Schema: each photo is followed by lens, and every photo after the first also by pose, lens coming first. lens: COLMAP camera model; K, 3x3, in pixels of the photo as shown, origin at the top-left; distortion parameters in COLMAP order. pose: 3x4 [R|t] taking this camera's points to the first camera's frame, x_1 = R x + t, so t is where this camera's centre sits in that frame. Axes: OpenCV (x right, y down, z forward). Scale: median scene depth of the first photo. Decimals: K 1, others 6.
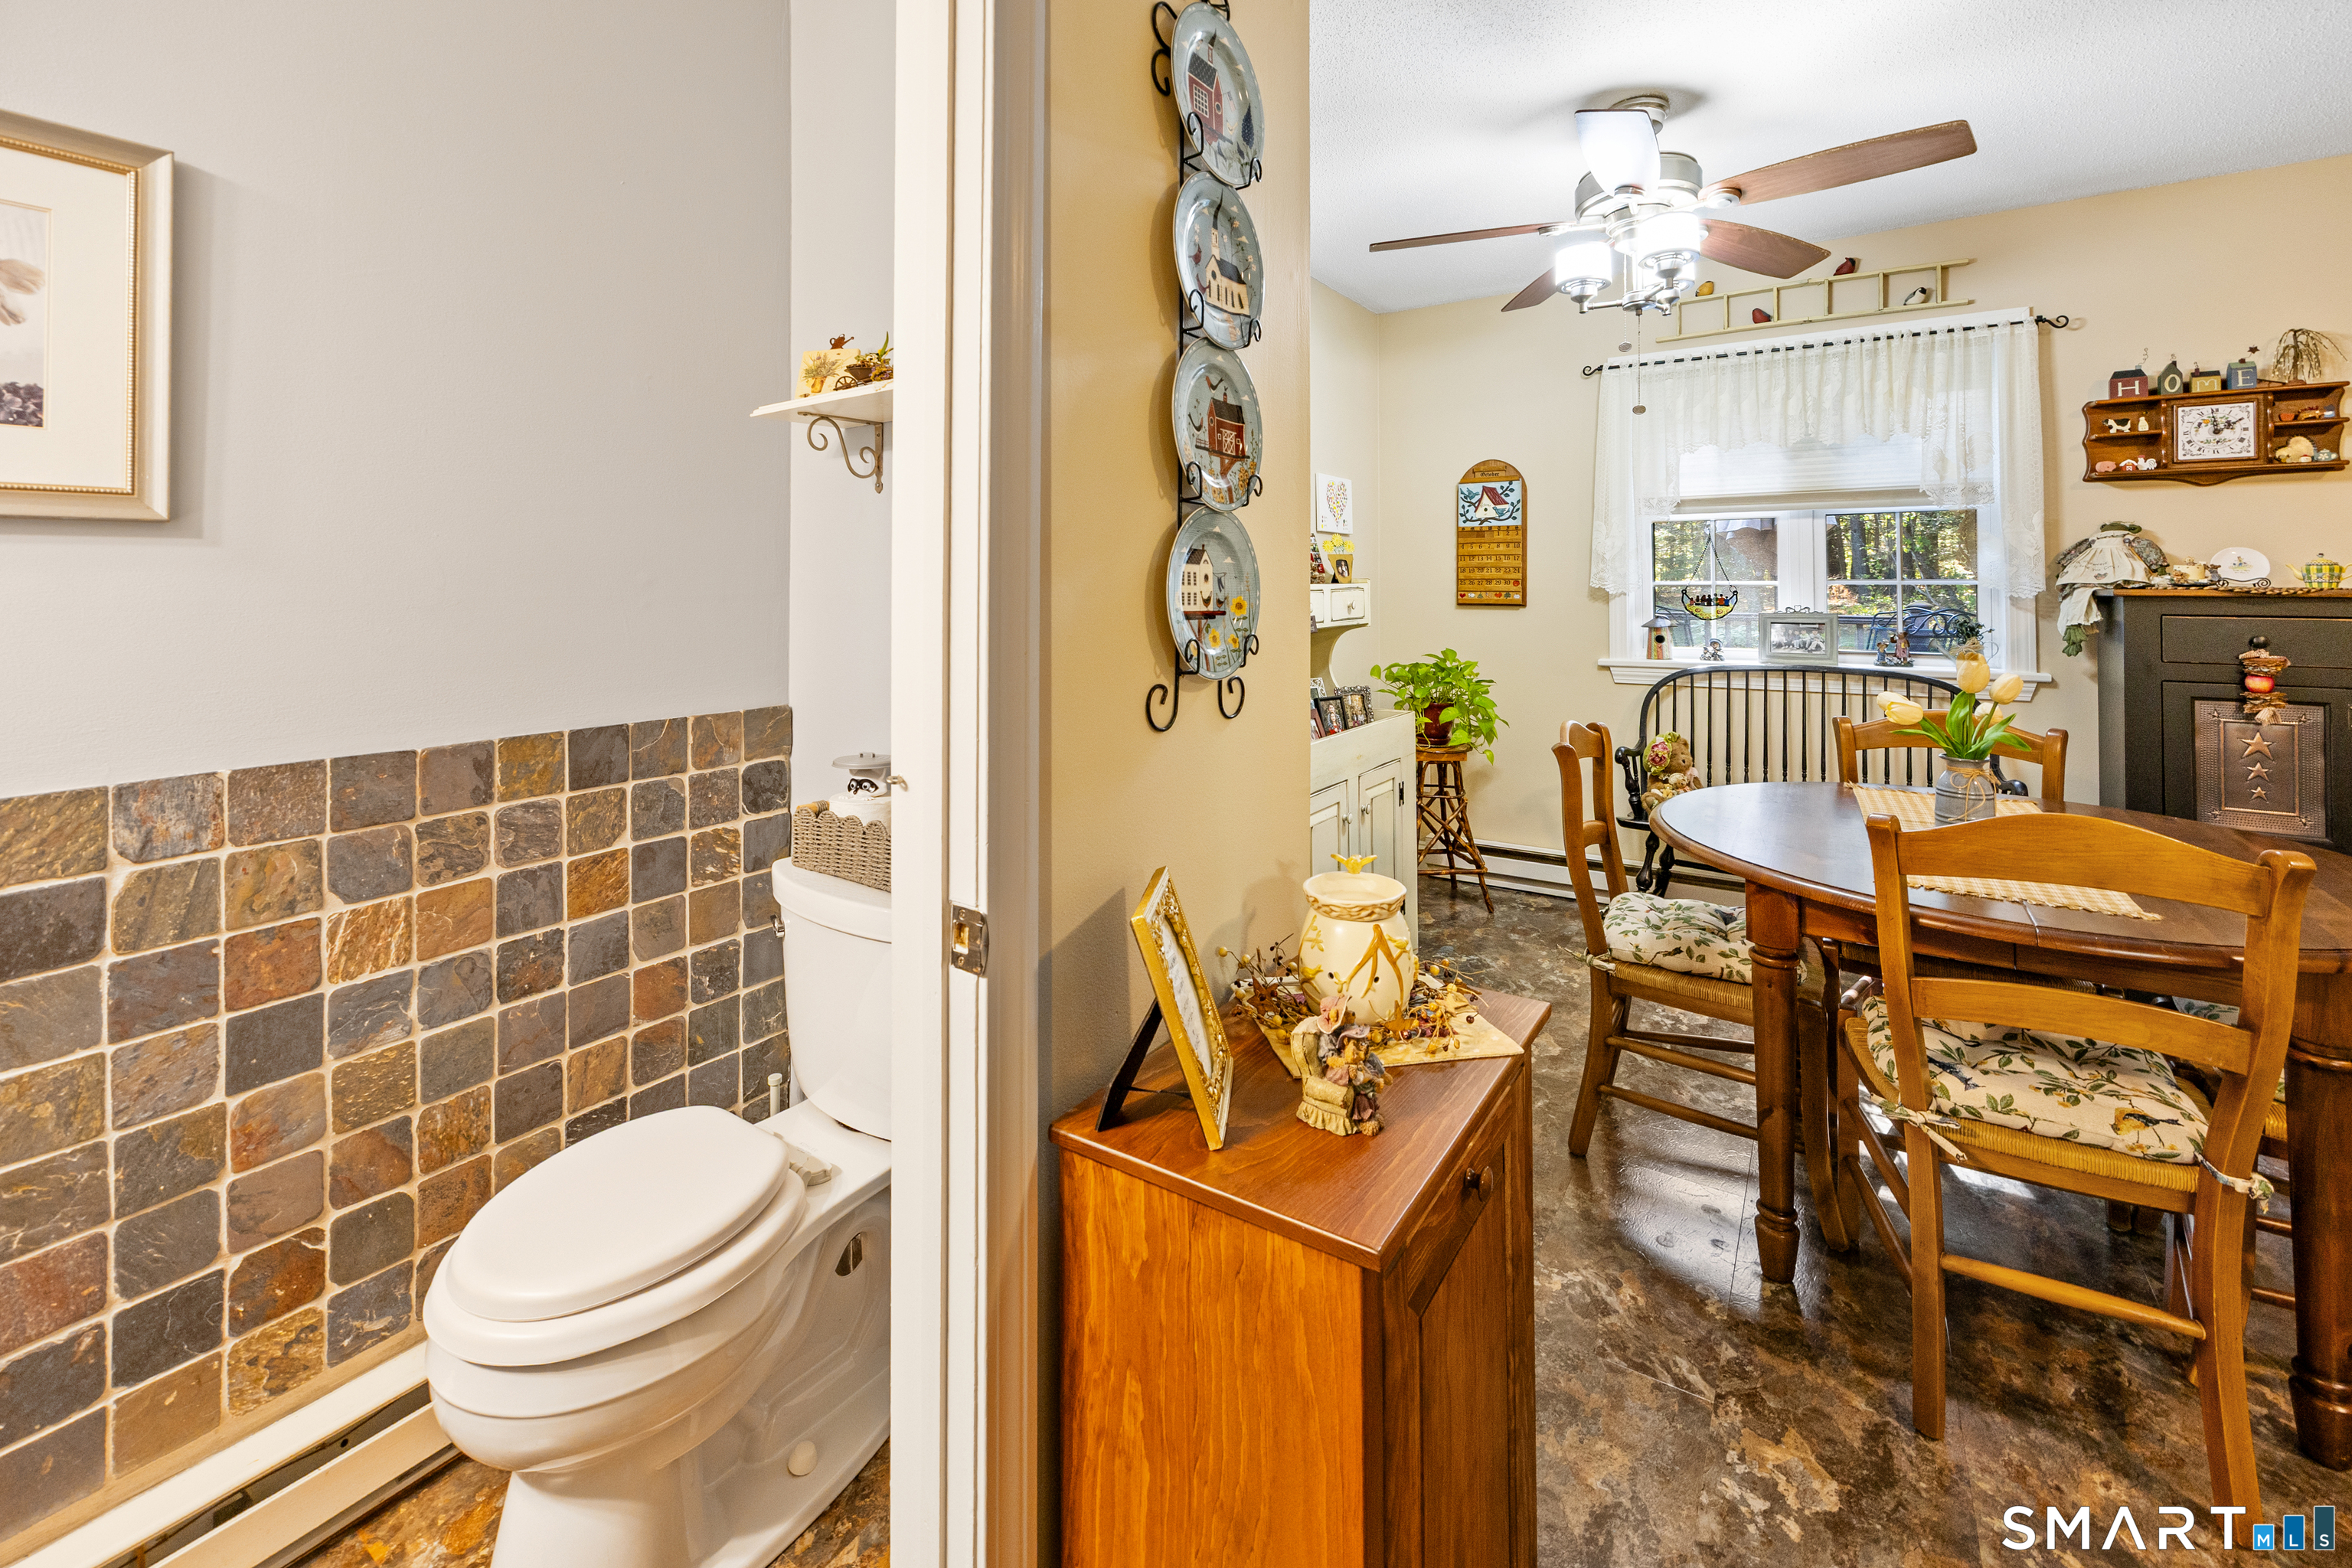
lens RADIAL K [[923.0, 0, 1186.4], [0, 923.0, 580.9], [0, 0, 1]] dist [-0.002752, -0.000461]
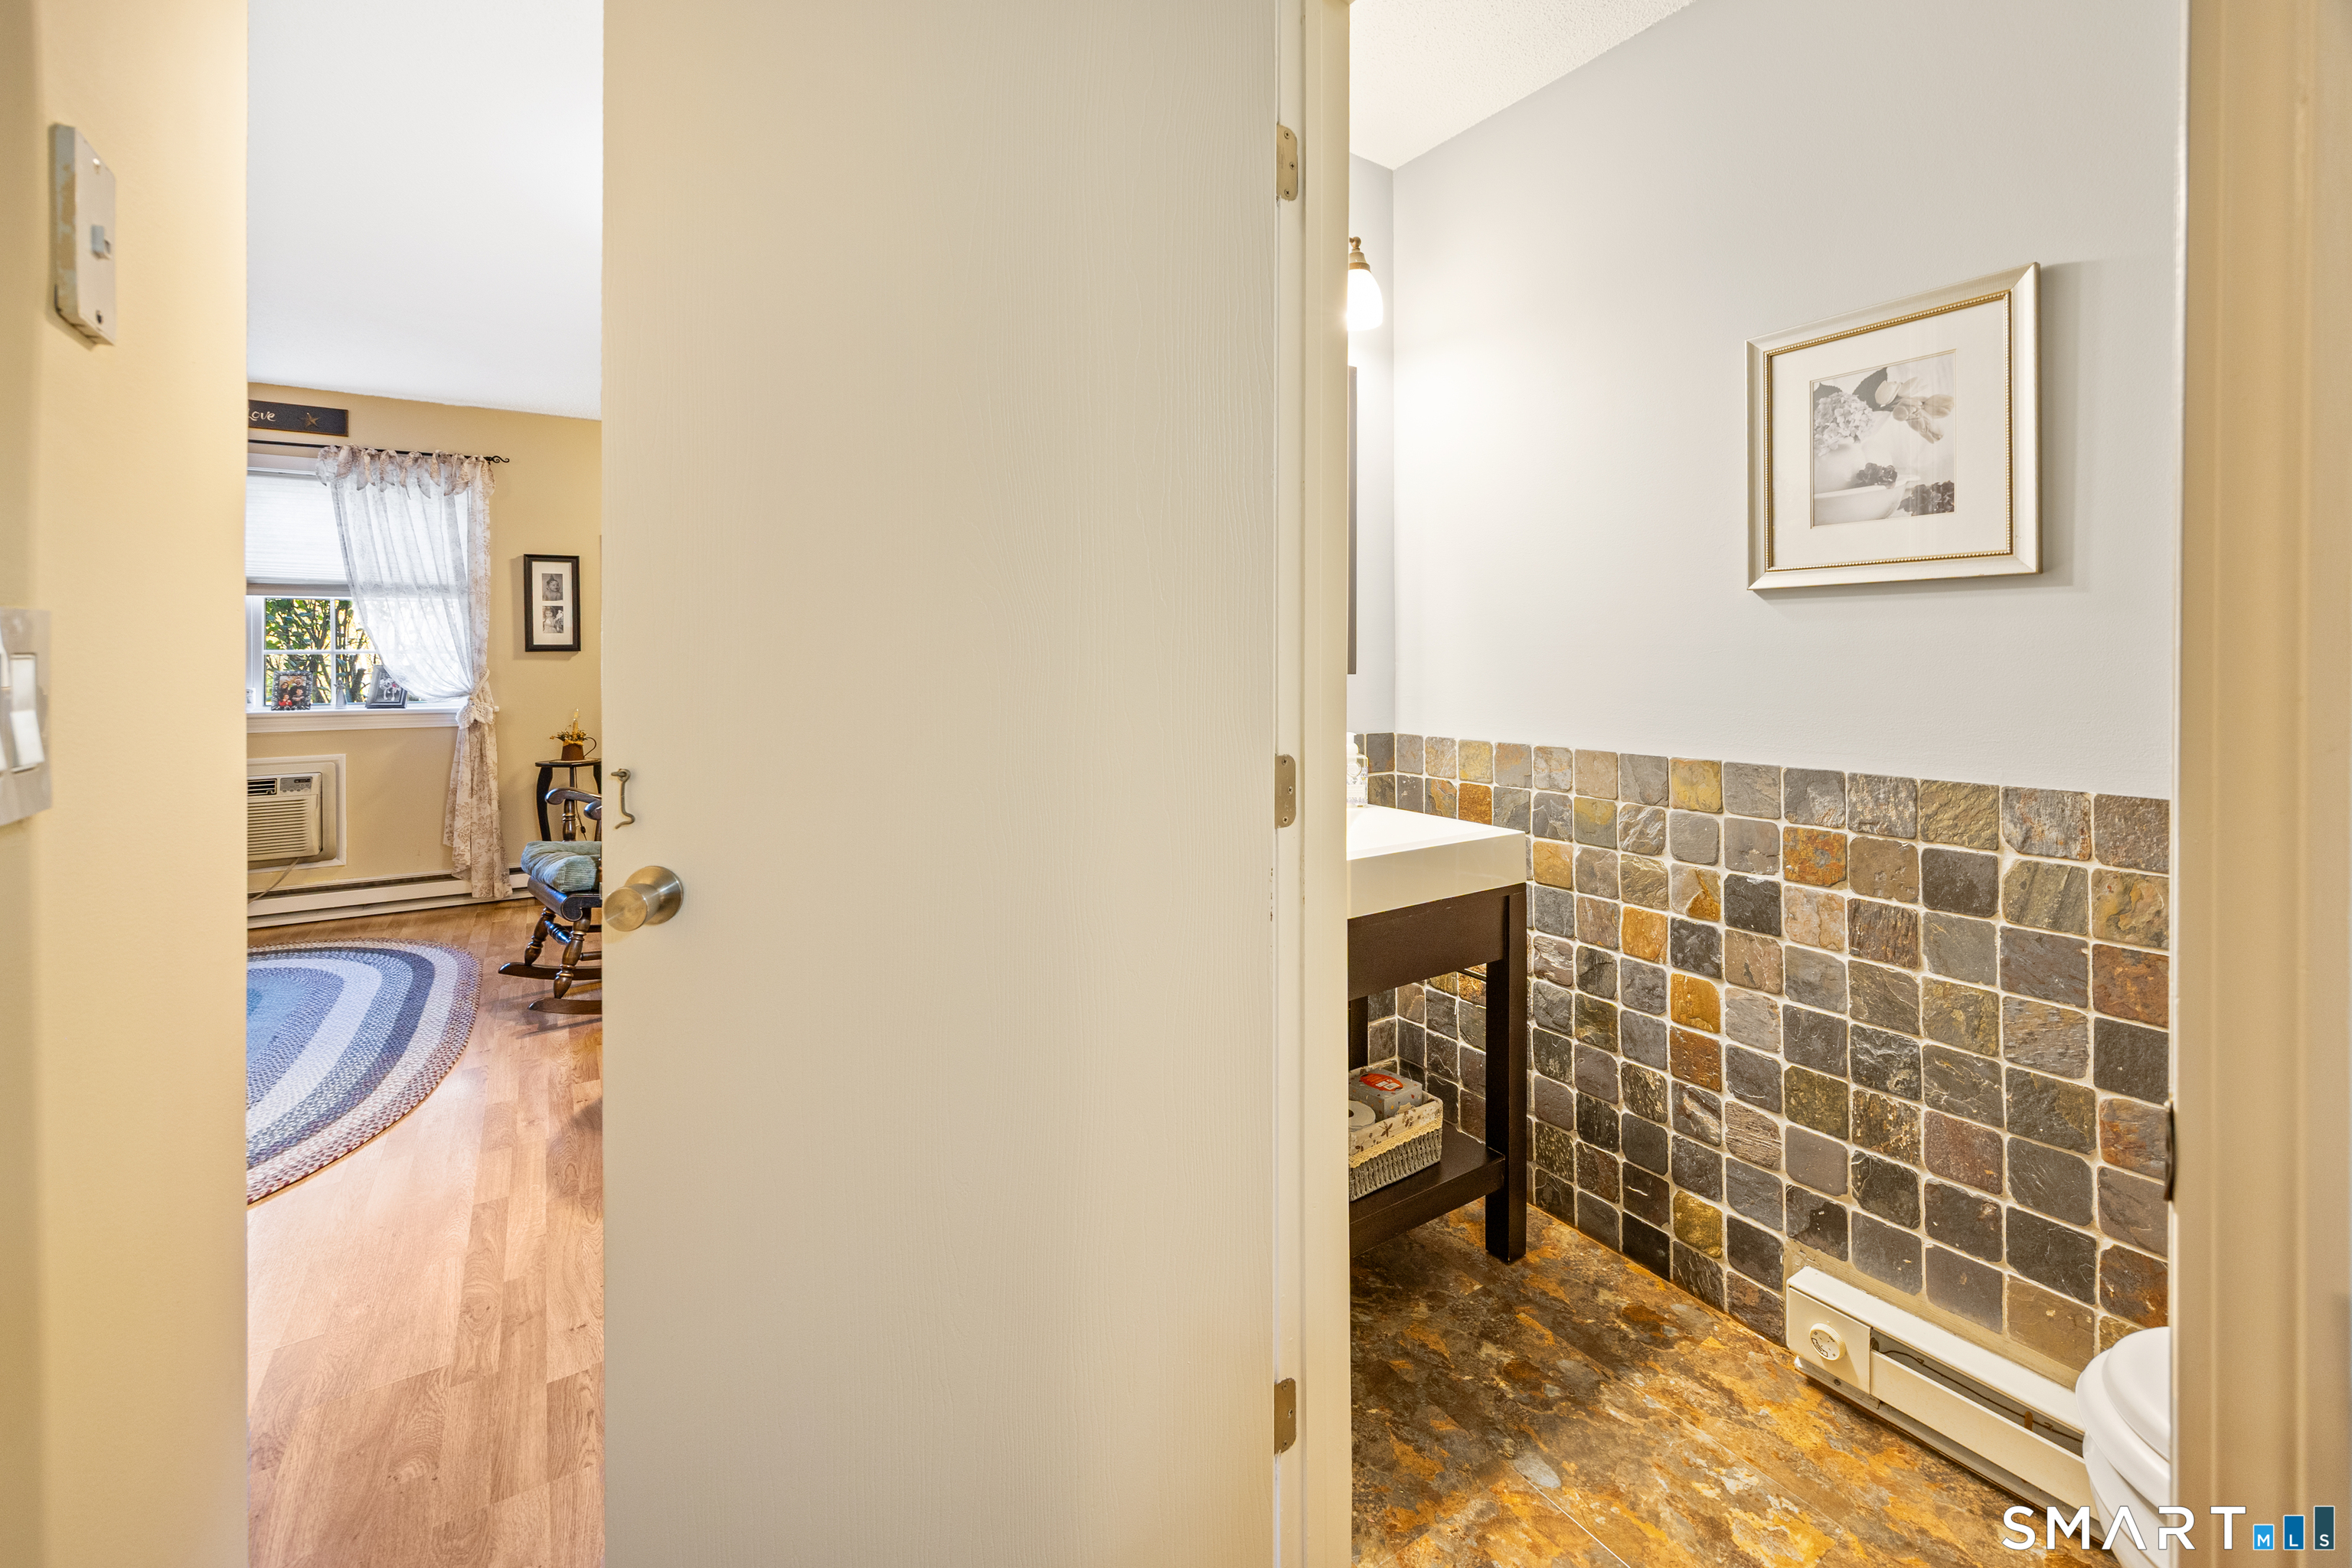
lens RADIAL K [[946.6, 0, 1189.1], [0, 946.6, 673.0], [0, 0, 1]] dist [-0.009532, -0.000162]
pose [[-0.348803, 0.017905, -0.937025, 0.191592], [0.005705, 0.999840, 0.016982, 0.017226], [0.937179, 0.000577, -0.348850, 0.178970]]
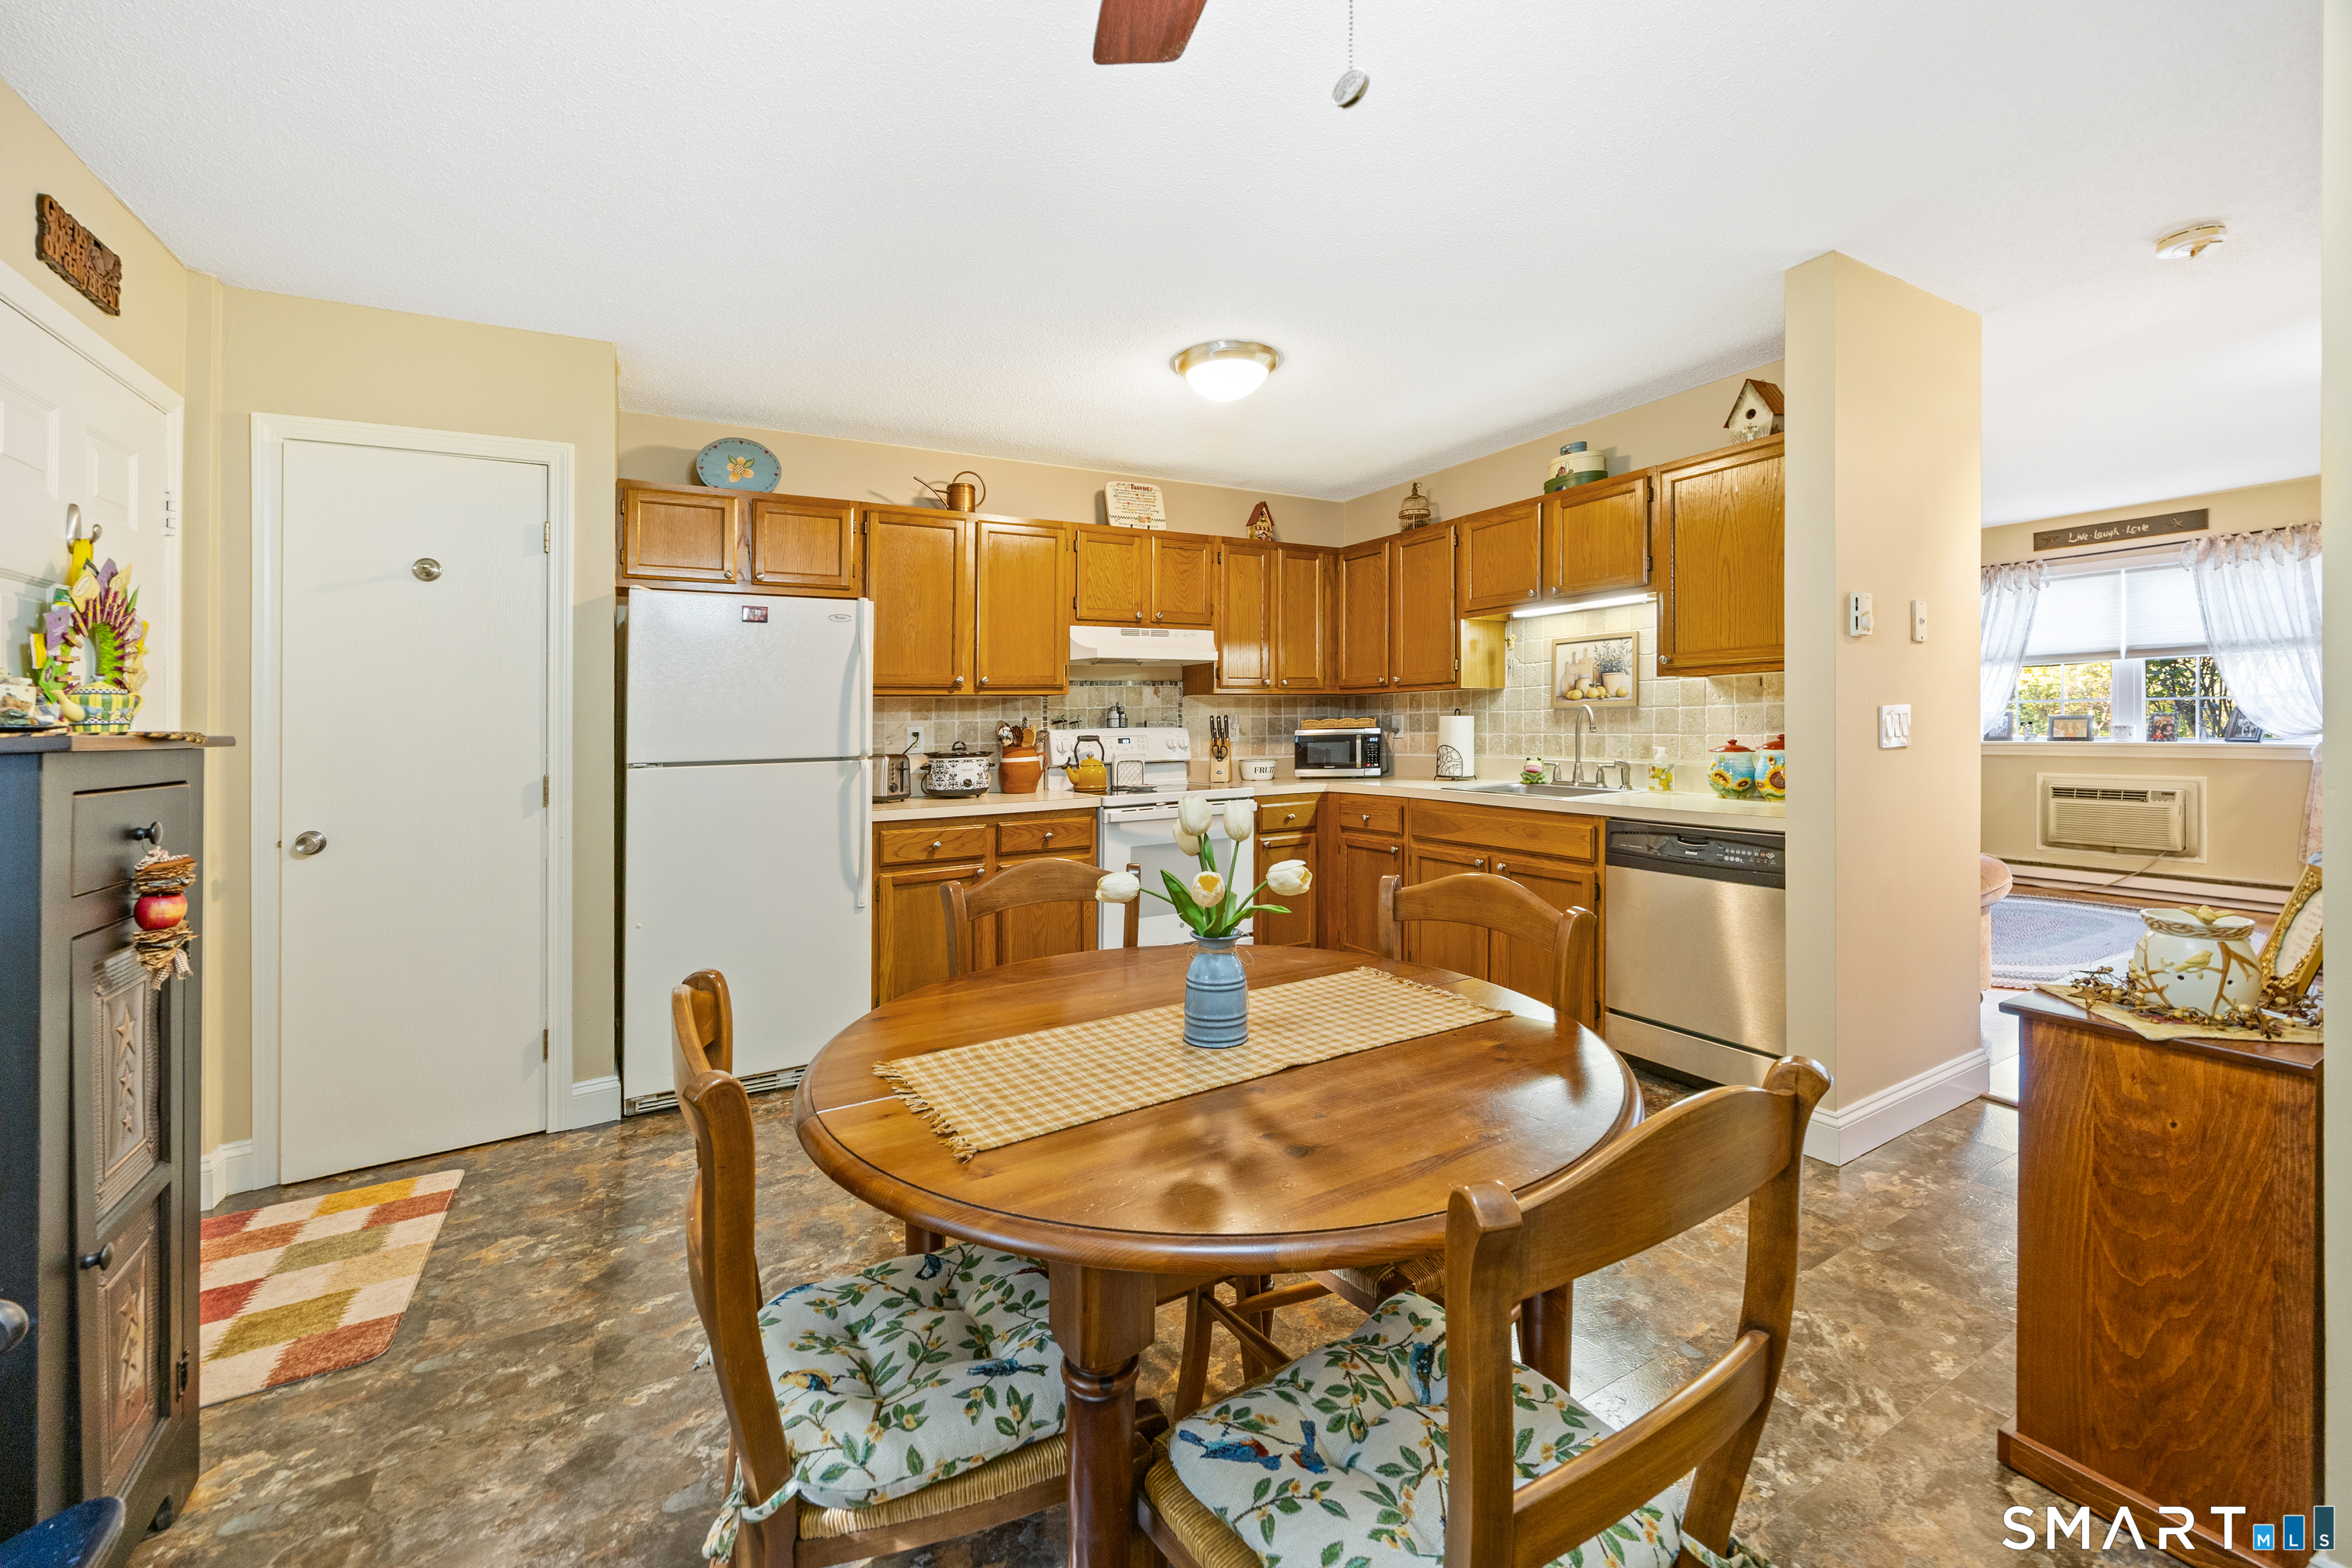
lens RADIAL K [[923.0, 0, 1170.6], [0, 923.0, 716.7], [0, 0, 1]] dist [-0.002752, -0.000461]
pose [[-0.901649, 0.019903, 0.432011, 0.368662], [0.019032, 0.999799, -0.006340, 0.011961], [-0.432050, 0.002505, -0.901846, 1.074251]]
